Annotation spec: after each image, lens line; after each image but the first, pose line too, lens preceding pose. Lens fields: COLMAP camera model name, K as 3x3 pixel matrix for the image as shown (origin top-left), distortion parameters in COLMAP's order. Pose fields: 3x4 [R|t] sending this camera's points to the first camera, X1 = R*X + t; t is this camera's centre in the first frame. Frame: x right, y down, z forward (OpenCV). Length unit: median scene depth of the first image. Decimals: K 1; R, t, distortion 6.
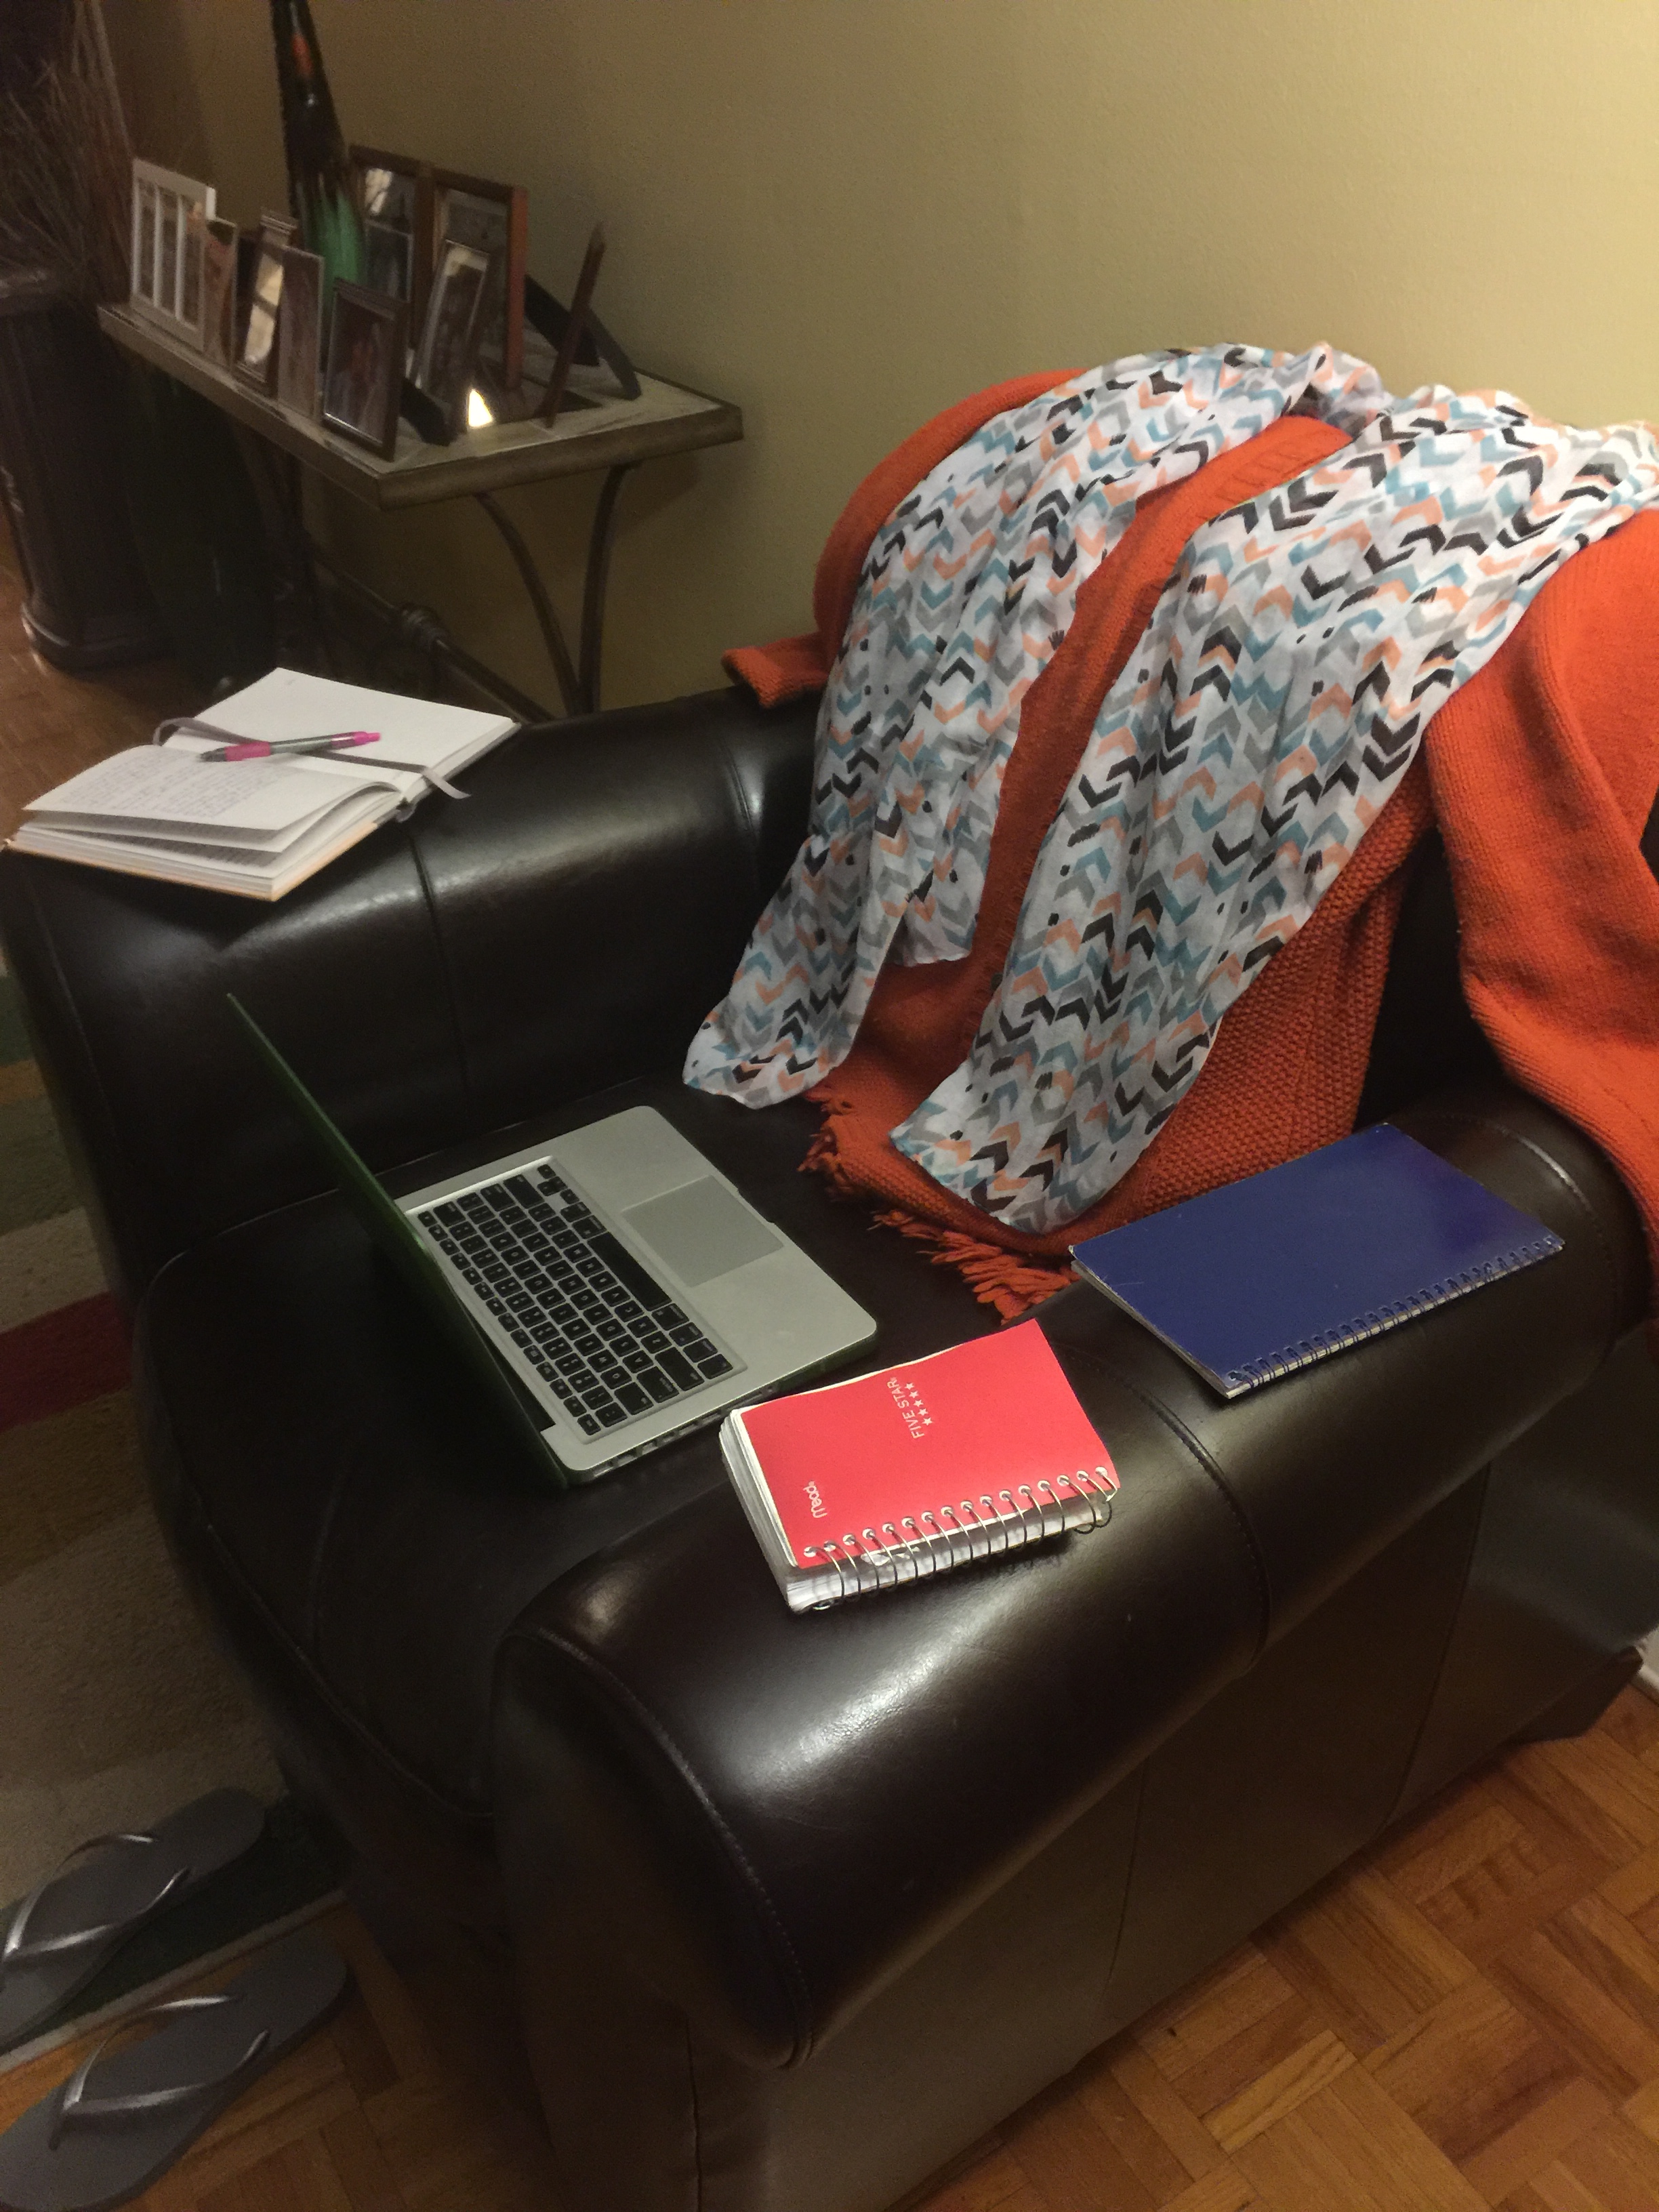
lens RADIAL K [[1849.1, 0, 829.5], [0, 1849.1, 1106.0], [0, 0, 1]] dist [0.044251, -0.009718]
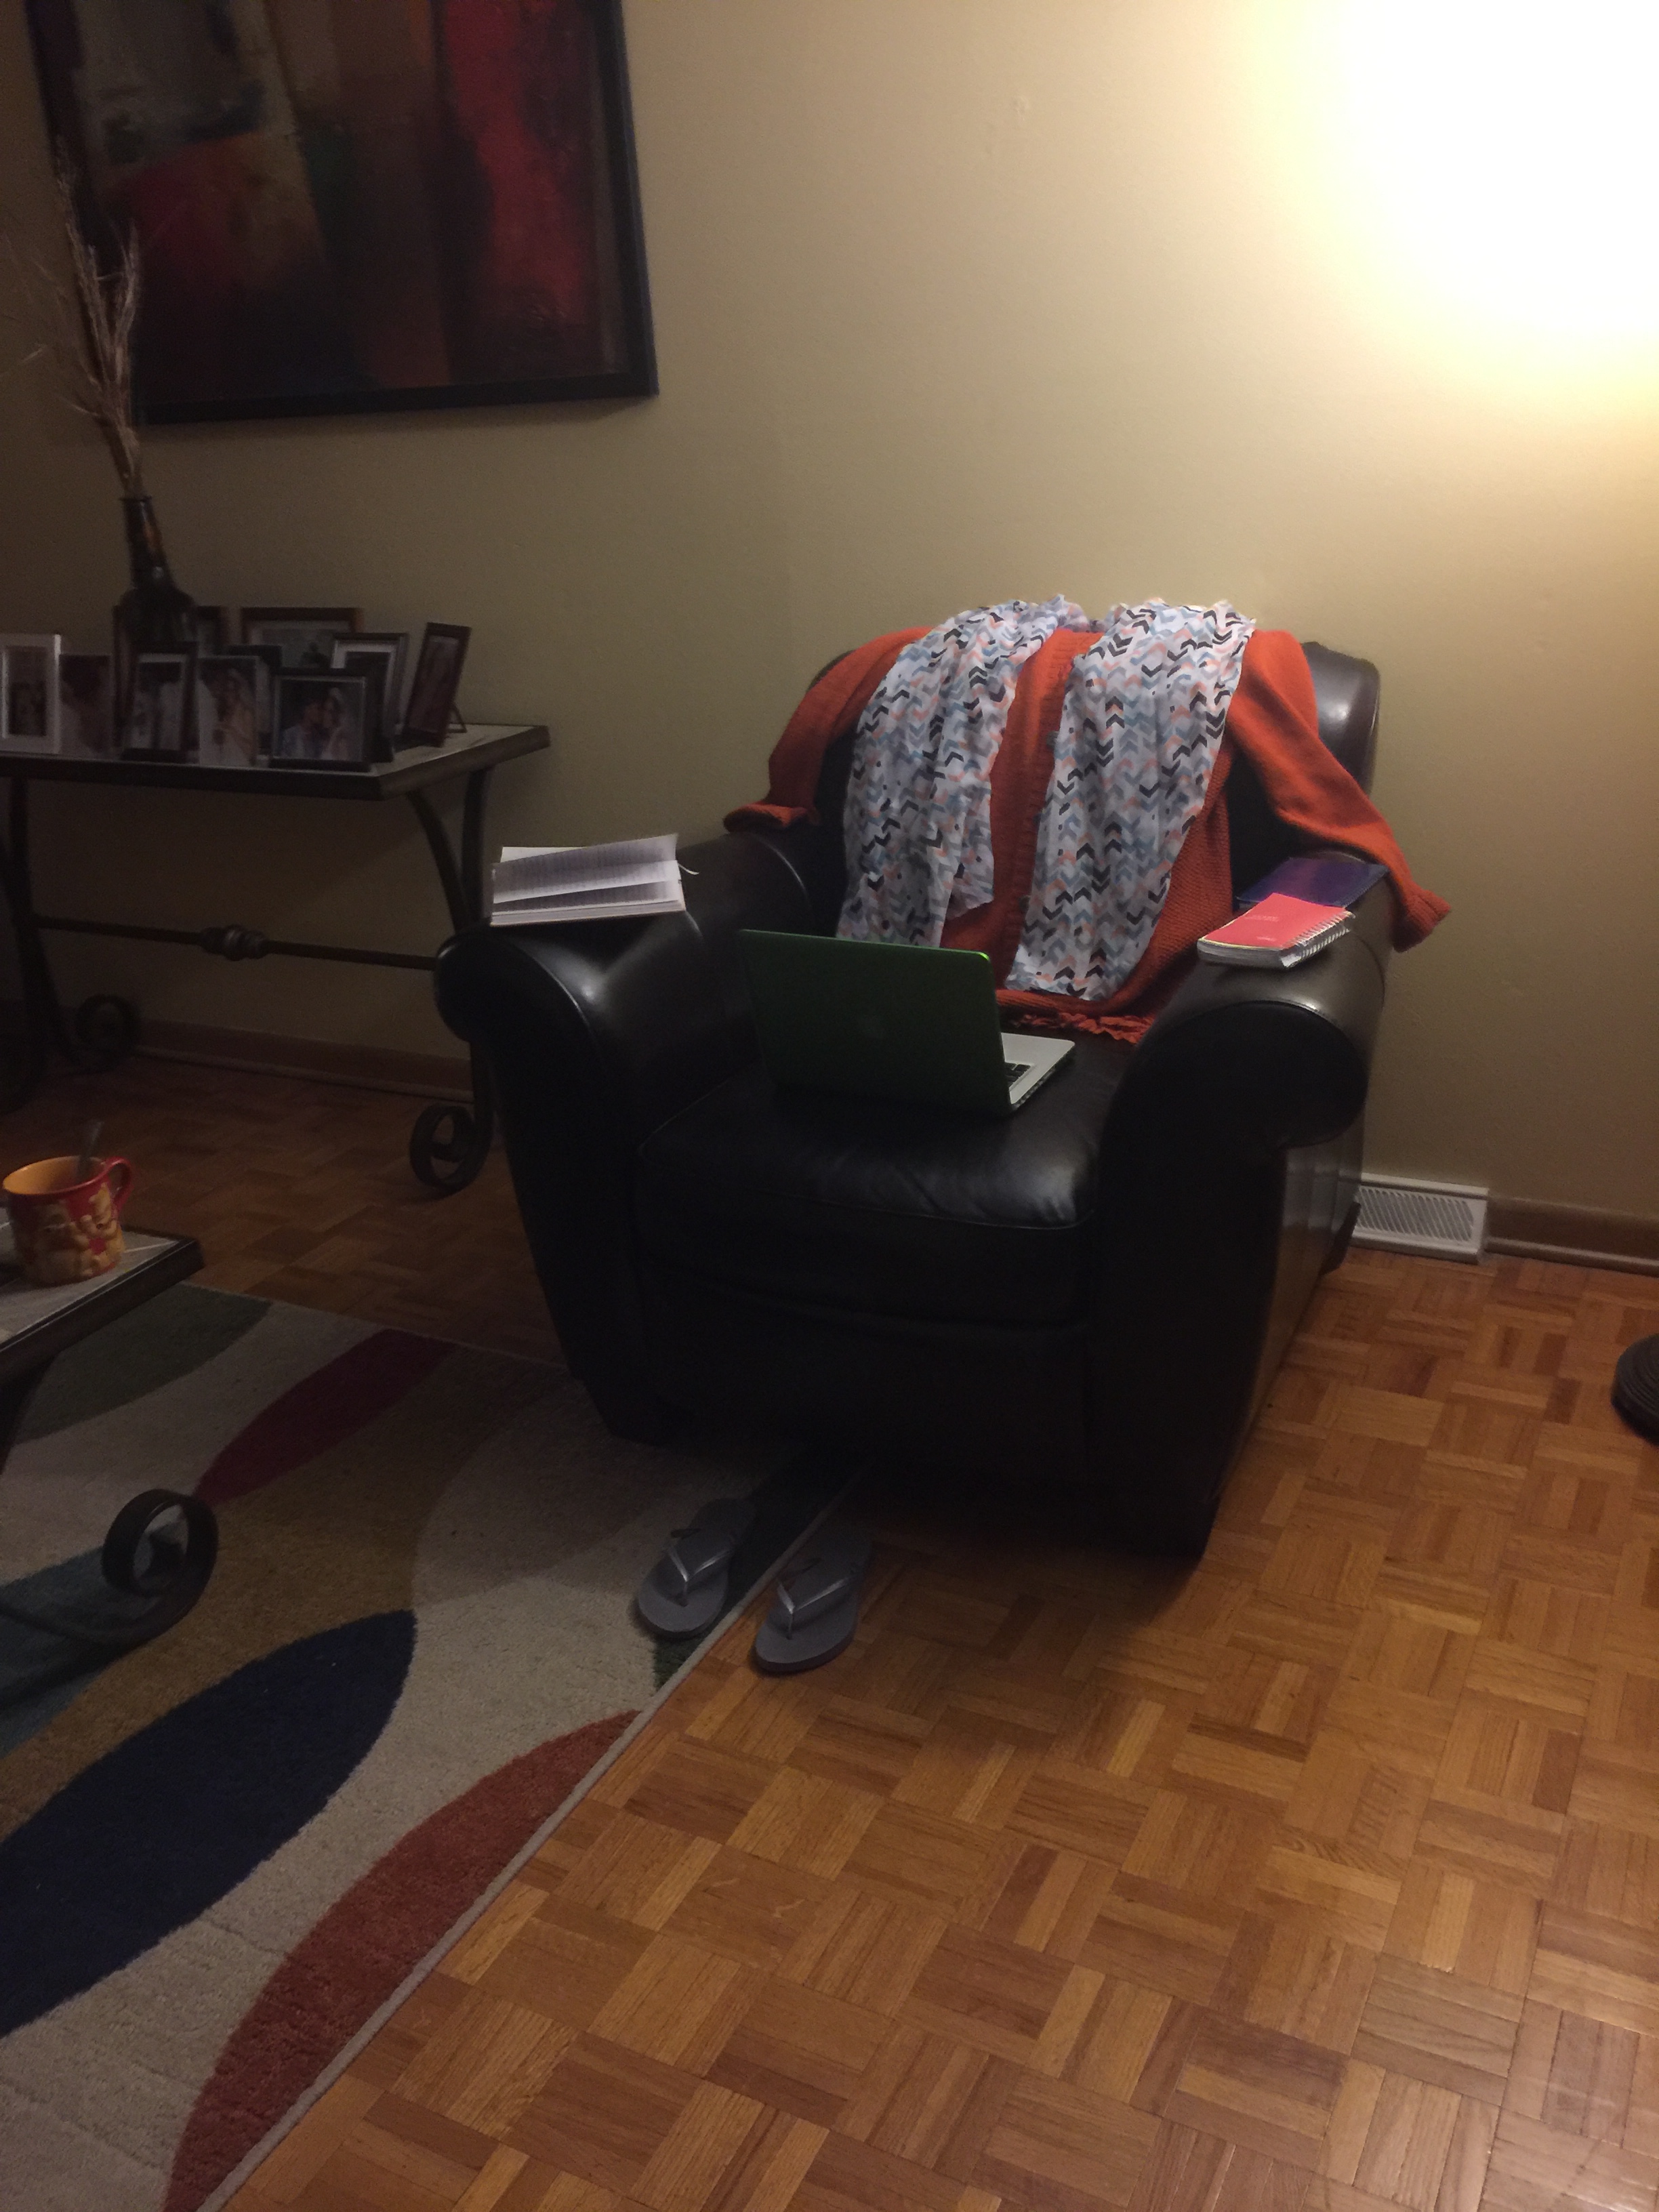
lens RADIAL K [[1849.1, 0, 829.5], [0, 1849.1, 1106.0], [0, 0, 1]] dist [0.044251, -0.009718]
pose [[0.860747, -0.191021, 0.471833, -1.100362], [0.300594, 0.938786, -0.168296, 0.422441], [-0.410802, 0.286690, 0.865477, -0.553623]]
